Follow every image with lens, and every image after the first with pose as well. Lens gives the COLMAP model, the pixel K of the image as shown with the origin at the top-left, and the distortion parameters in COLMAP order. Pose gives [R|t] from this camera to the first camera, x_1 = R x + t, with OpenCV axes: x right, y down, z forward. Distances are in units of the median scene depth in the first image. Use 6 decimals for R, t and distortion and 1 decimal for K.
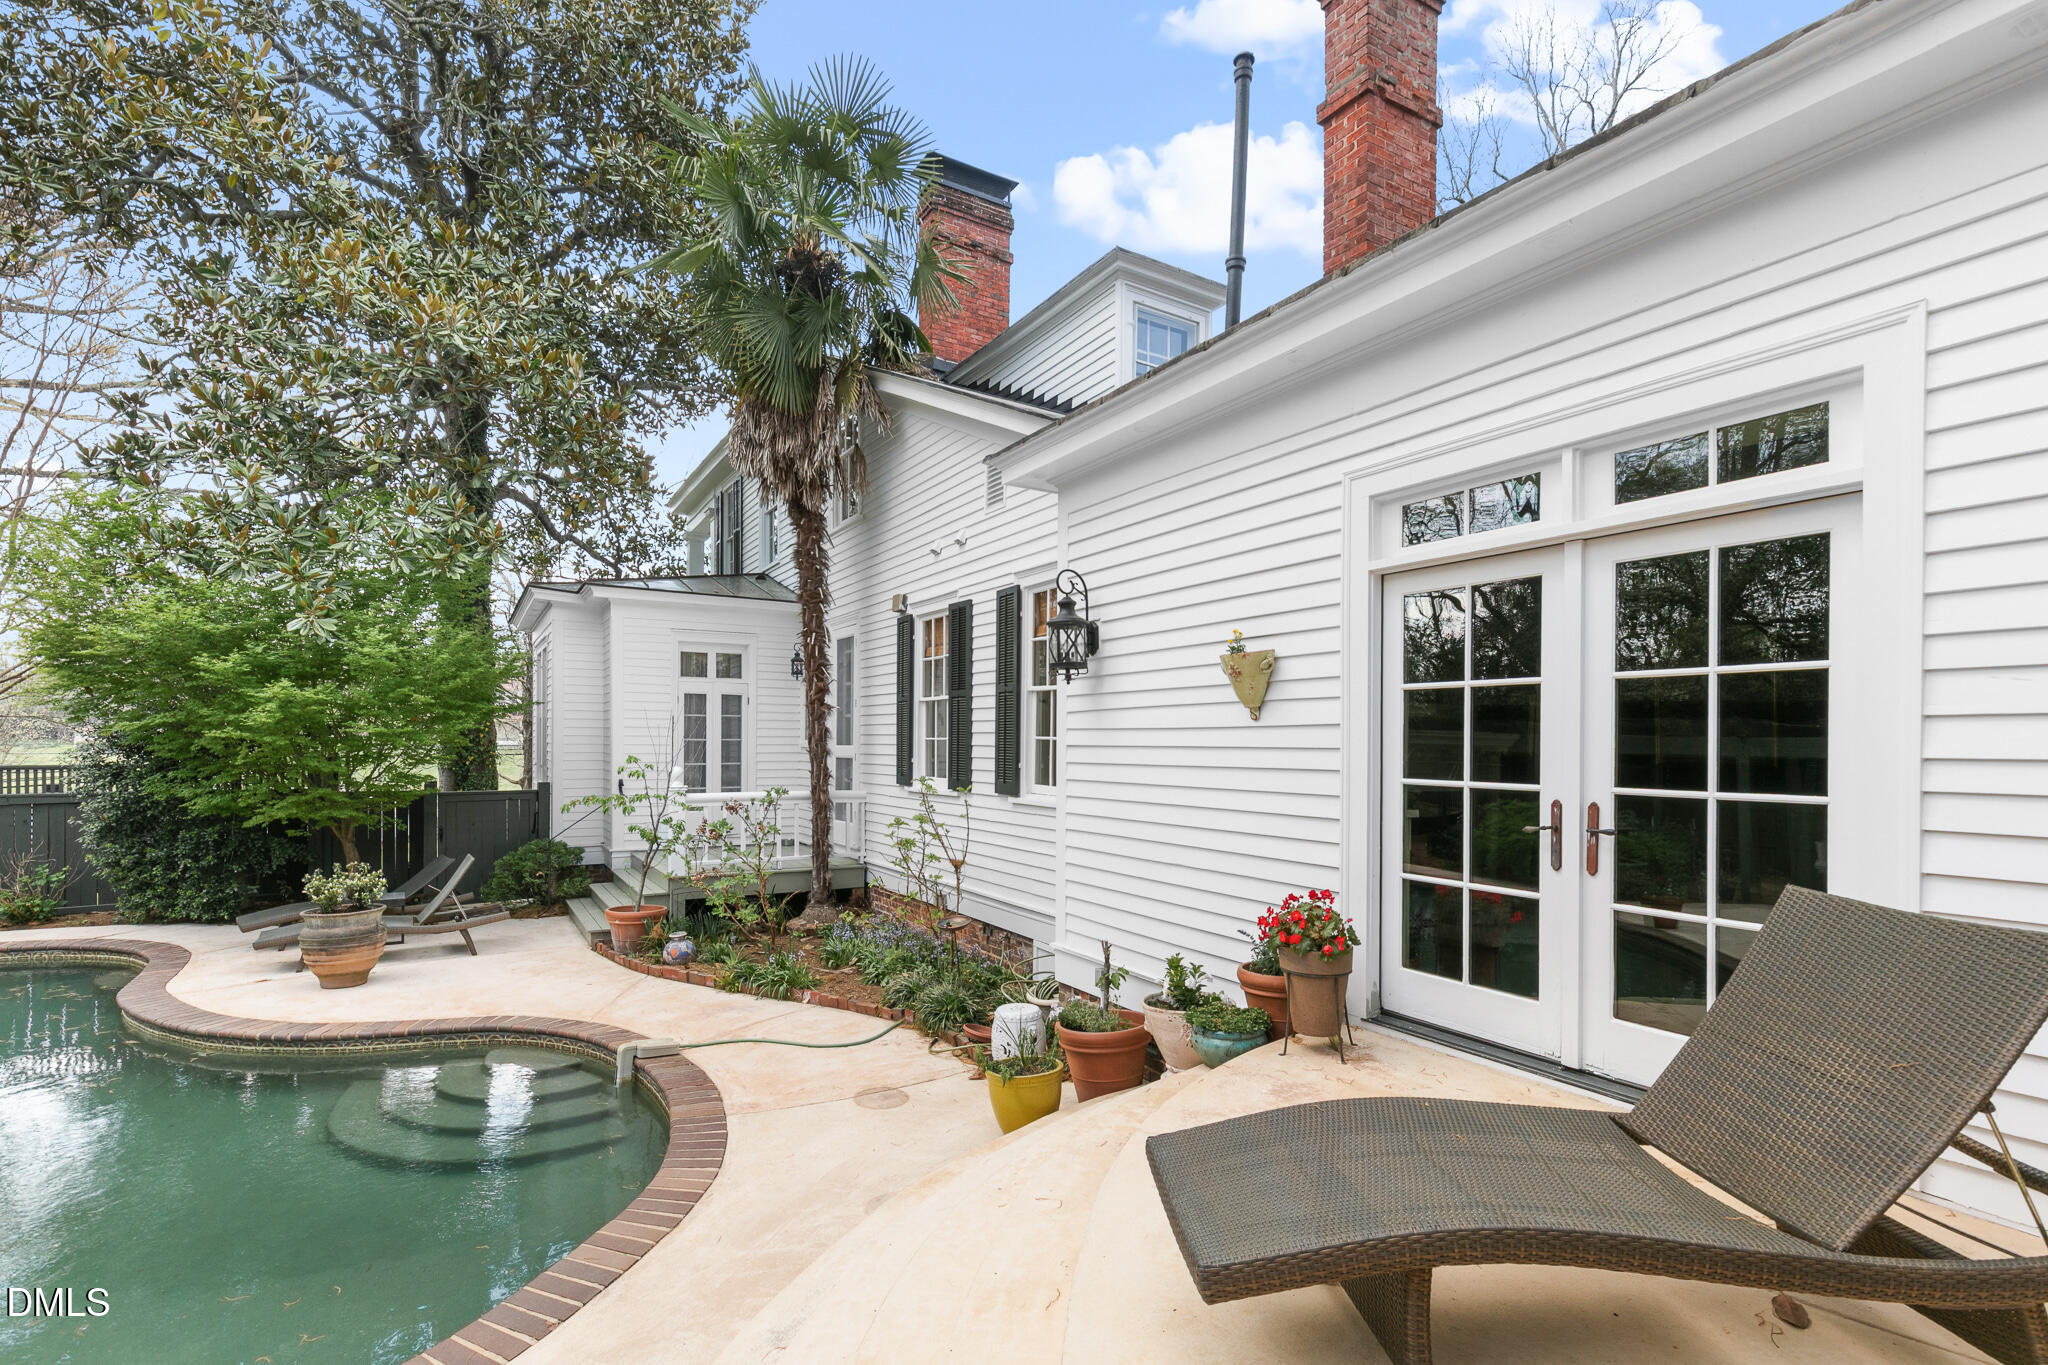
lens RADIAL K [[935.9, 0, 1042.5], [0, 935.9, 746.4], [0, 0, 1]] dist [0.000667, 0.000253]
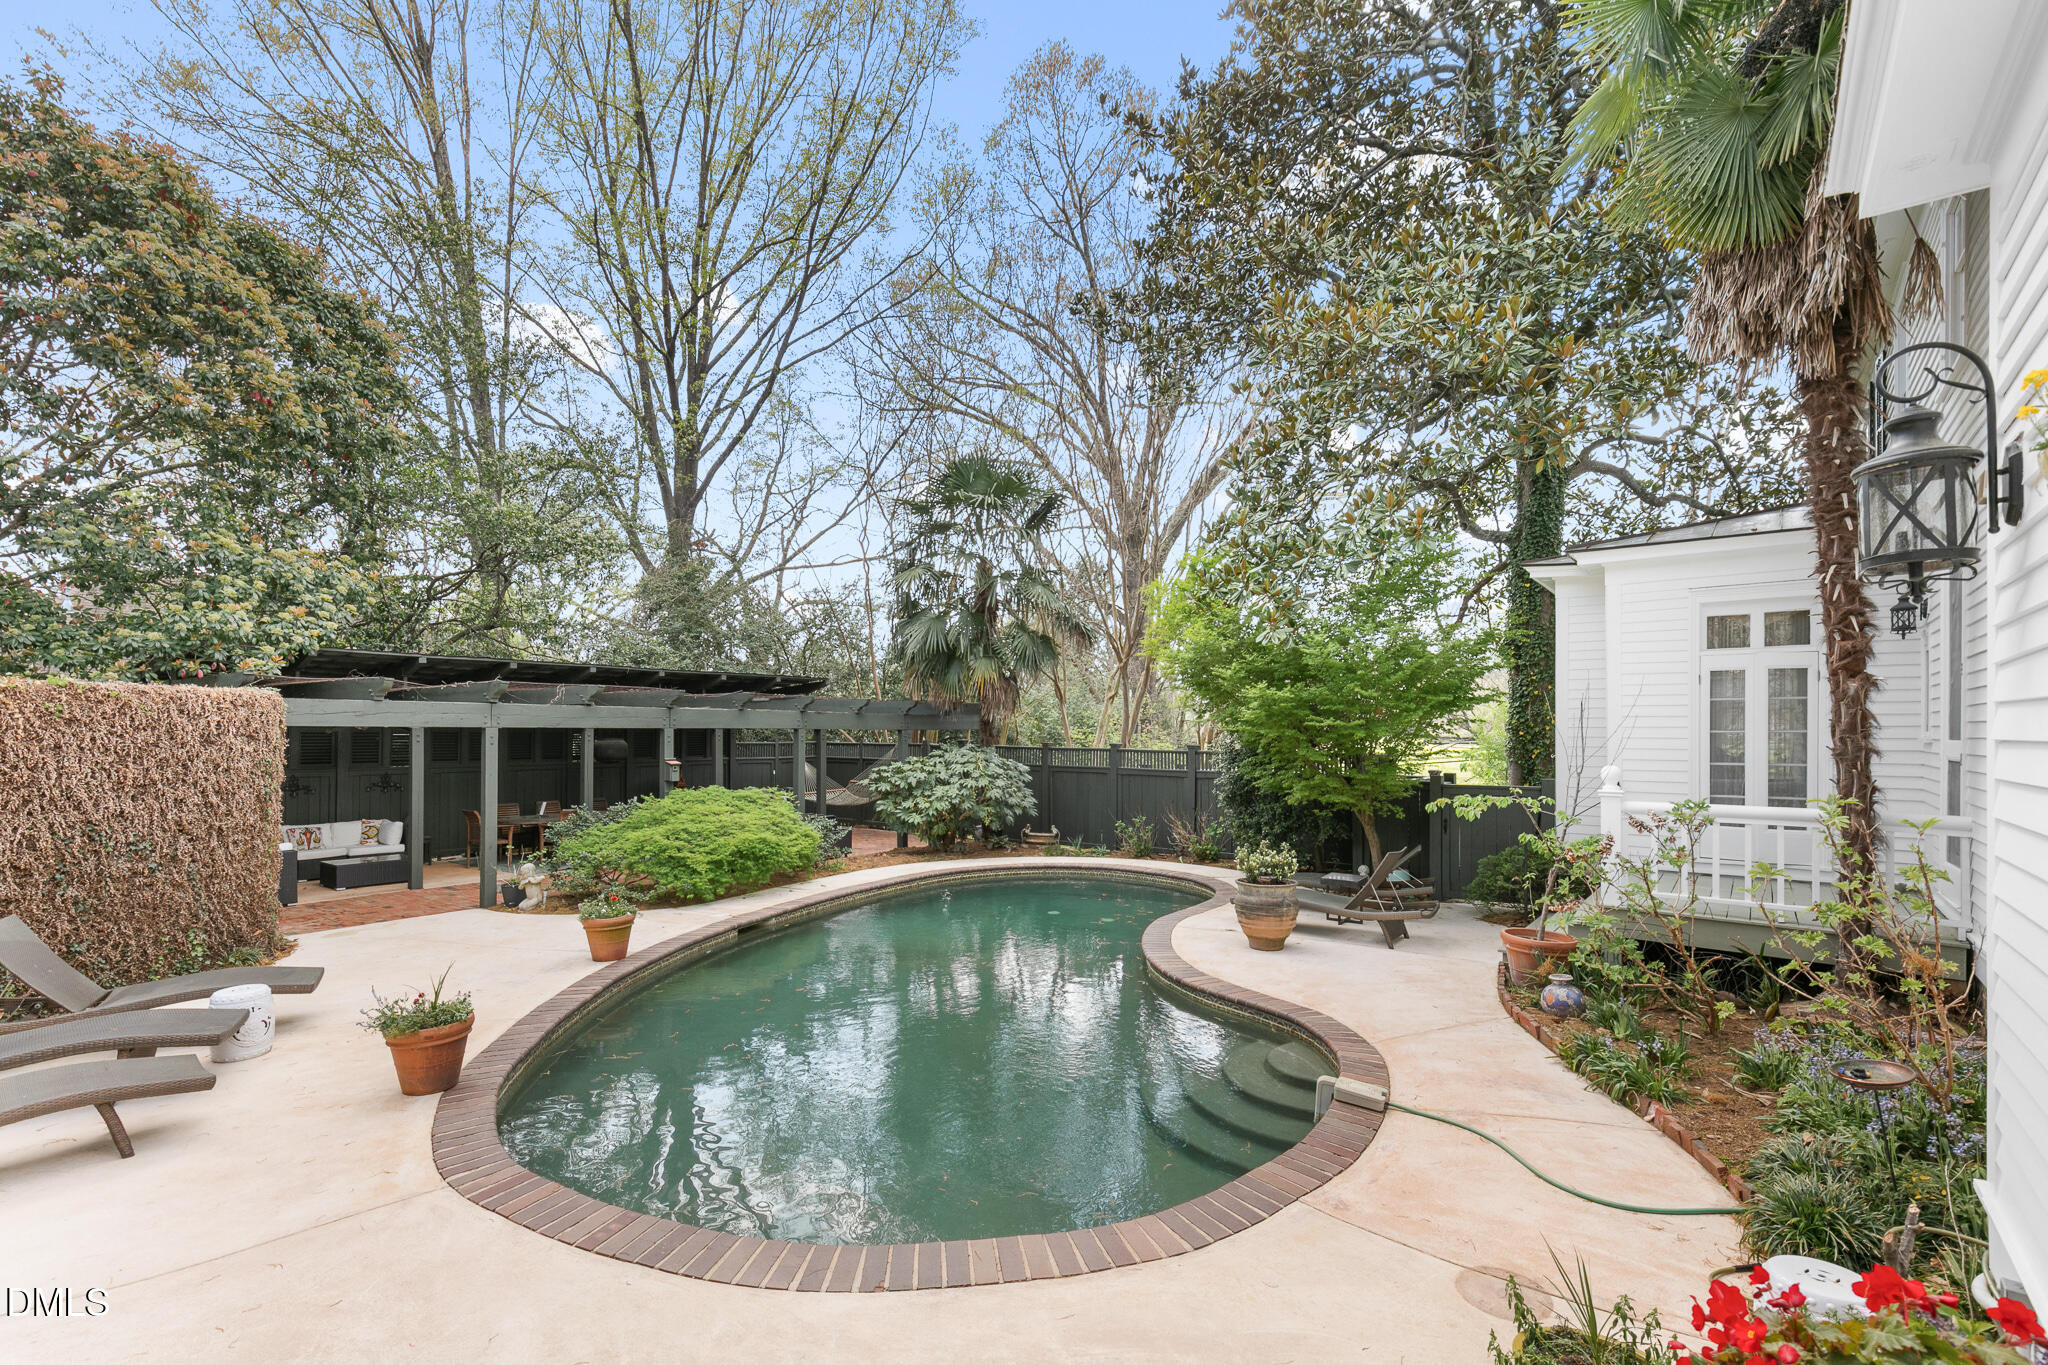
lens RADIAL K [[935.9, 0, 1042.5], [0, 935.9, 731.8], [0, 0, 1]] dist [0.000667, 0.000253]
pose [[0.347568, -0.002019, -0.937652, 0.251269], [-0.005646, 0.999975, -0.004246, -0.001106], [0.937638, 0.006770, 0.347548, 0.386244]]
